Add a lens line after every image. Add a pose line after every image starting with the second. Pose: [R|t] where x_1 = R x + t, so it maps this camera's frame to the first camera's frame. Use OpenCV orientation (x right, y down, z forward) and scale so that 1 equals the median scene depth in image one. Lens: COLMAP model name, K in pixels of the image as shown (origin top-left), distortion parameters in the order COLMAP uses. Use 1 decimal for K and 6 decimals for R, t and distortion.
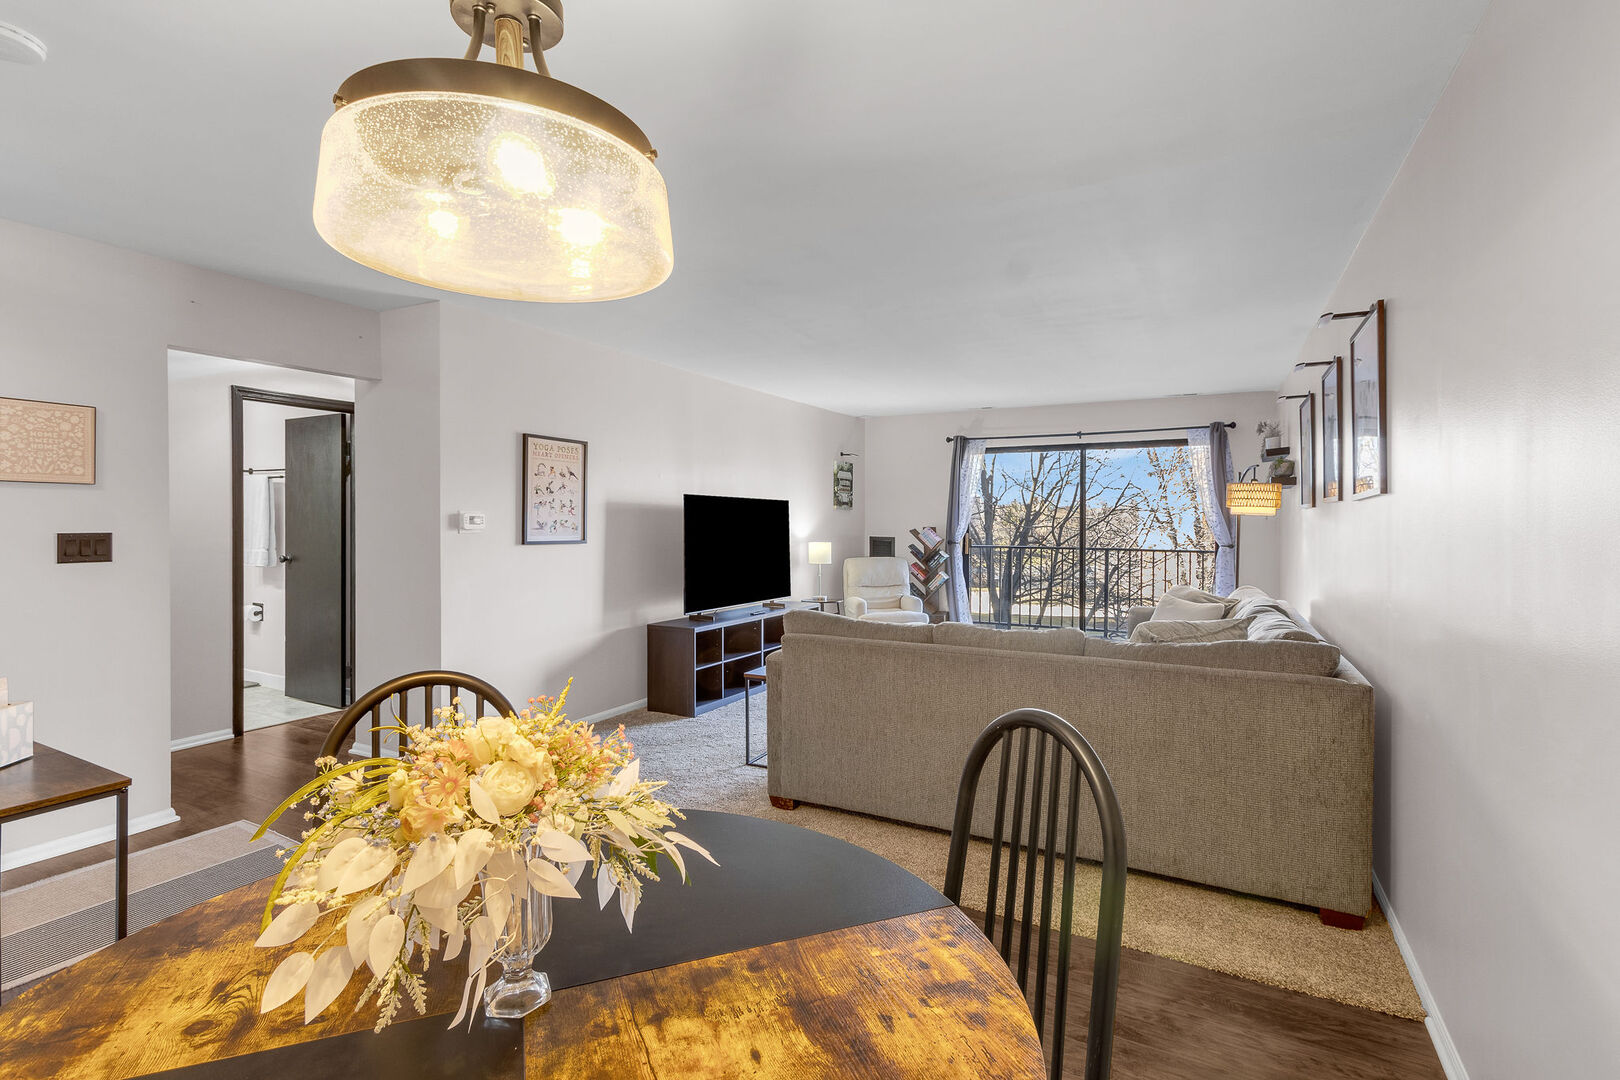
lens RADIAL K [[752.0, 0, 806.8], [0, 752.0, 519.1], [0, 0, 1]] dist [0.001008, 0.000036]
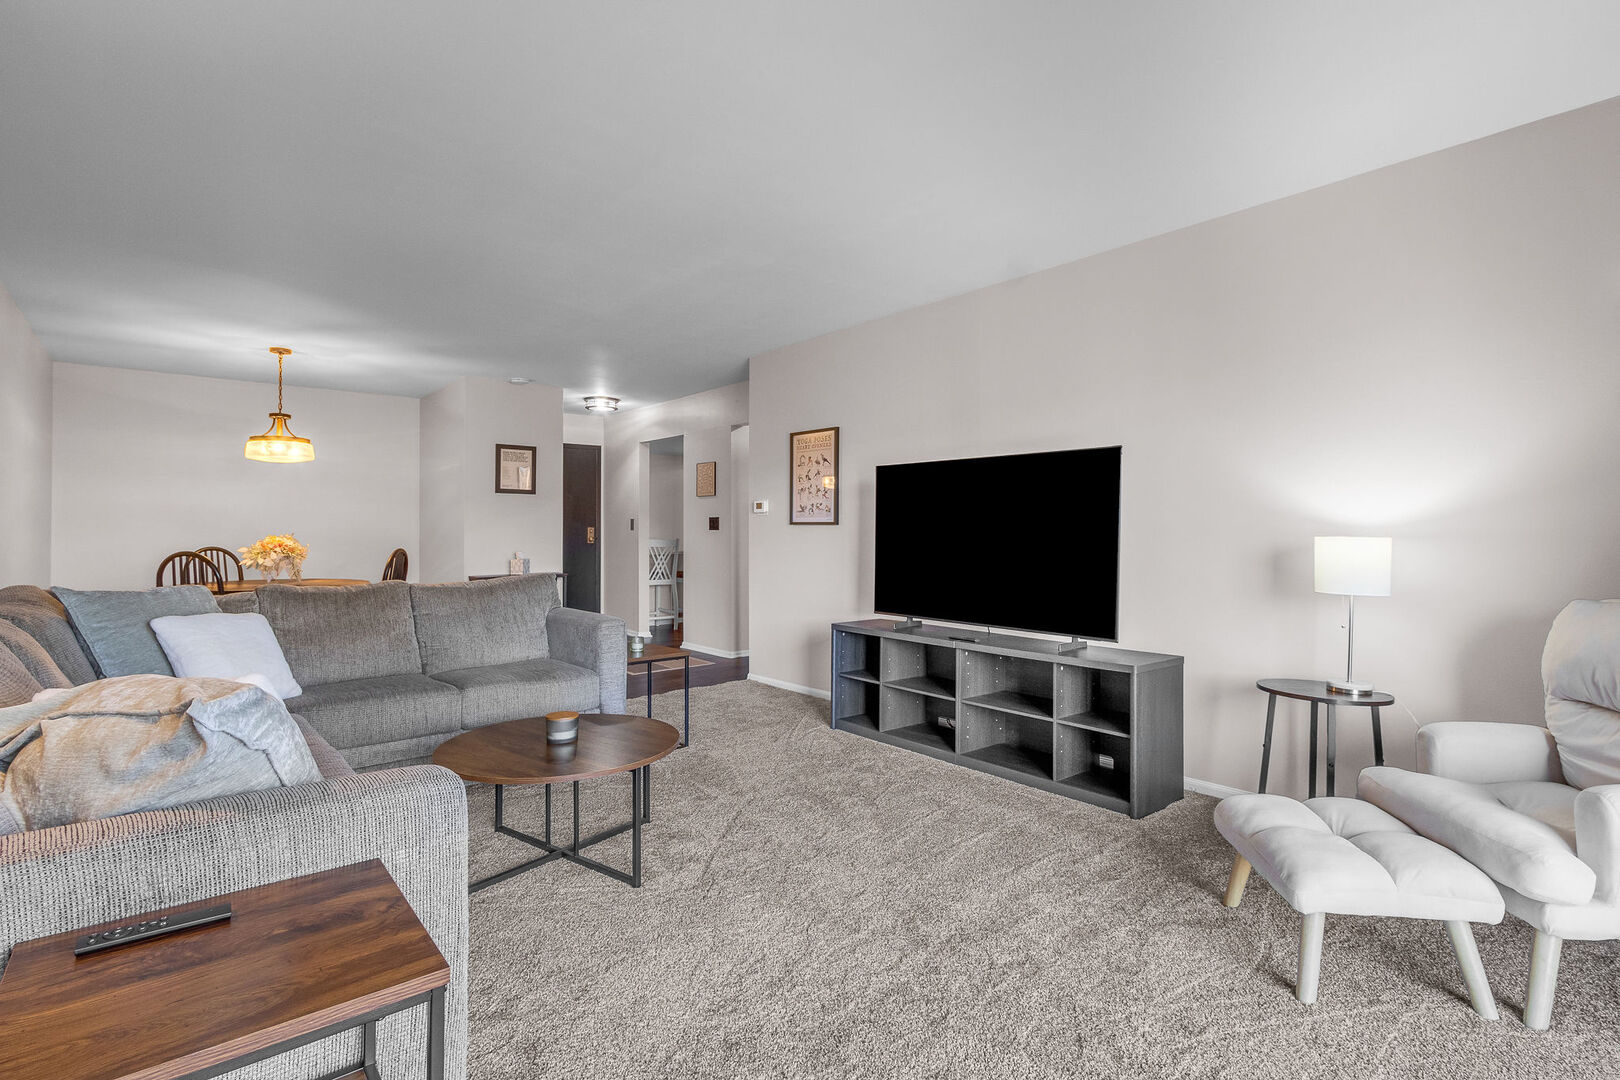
lens RADIAL K [[762.9, 0, 812.2], [0, 762.9, 534.0], [0, 0, 1]] dist [0.006862, 0.000380]
pose [[-0.365293, -0.000259, -0.930892, 0.454407], [-0.002196, 0.999997, 0.000583, 0.028800], [0.930890, 0.002258, -0.365293, 0.887600]]
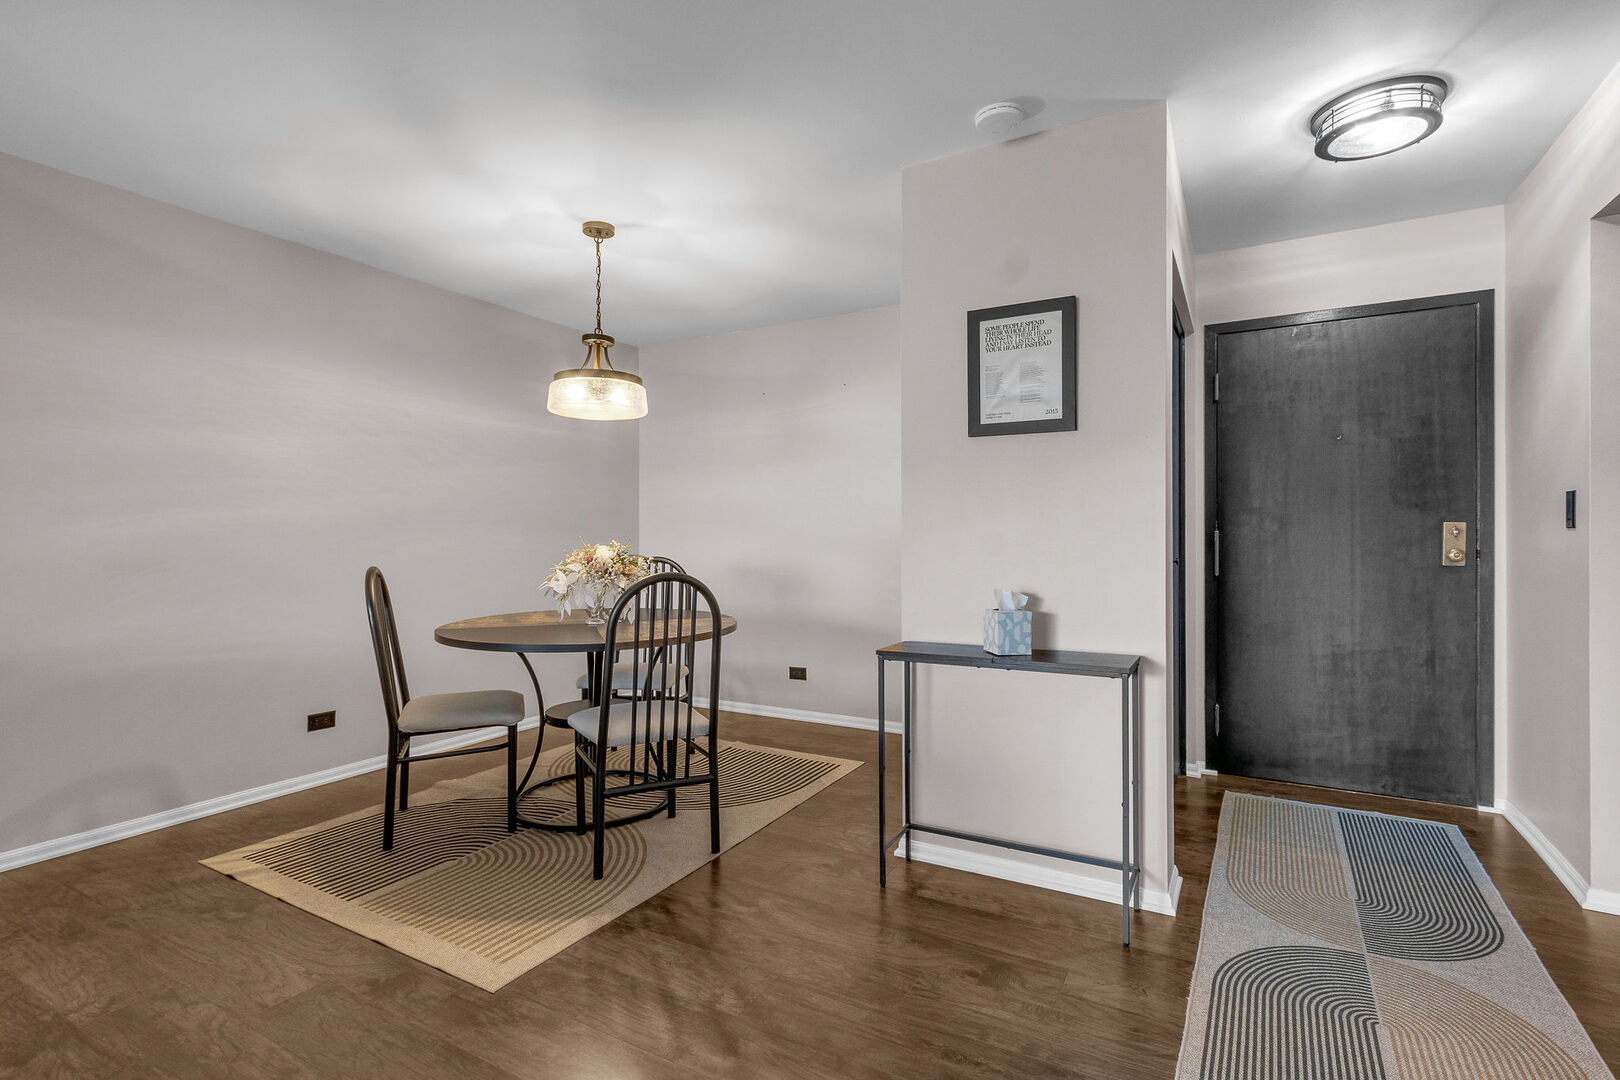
lens RADIAL K [[762.9, 0, 812.2], [0, 762.9, 534.0], [0, 0, 1]] dist [0.006862, 0.000380]
pose [[-0.999684, -0.000400, 0.025117, -0.185228], [-0.000508, 0.999991, -0.004284, 0.028439], [-0.025115, -0.004295, -0.999675, 0.567732]]
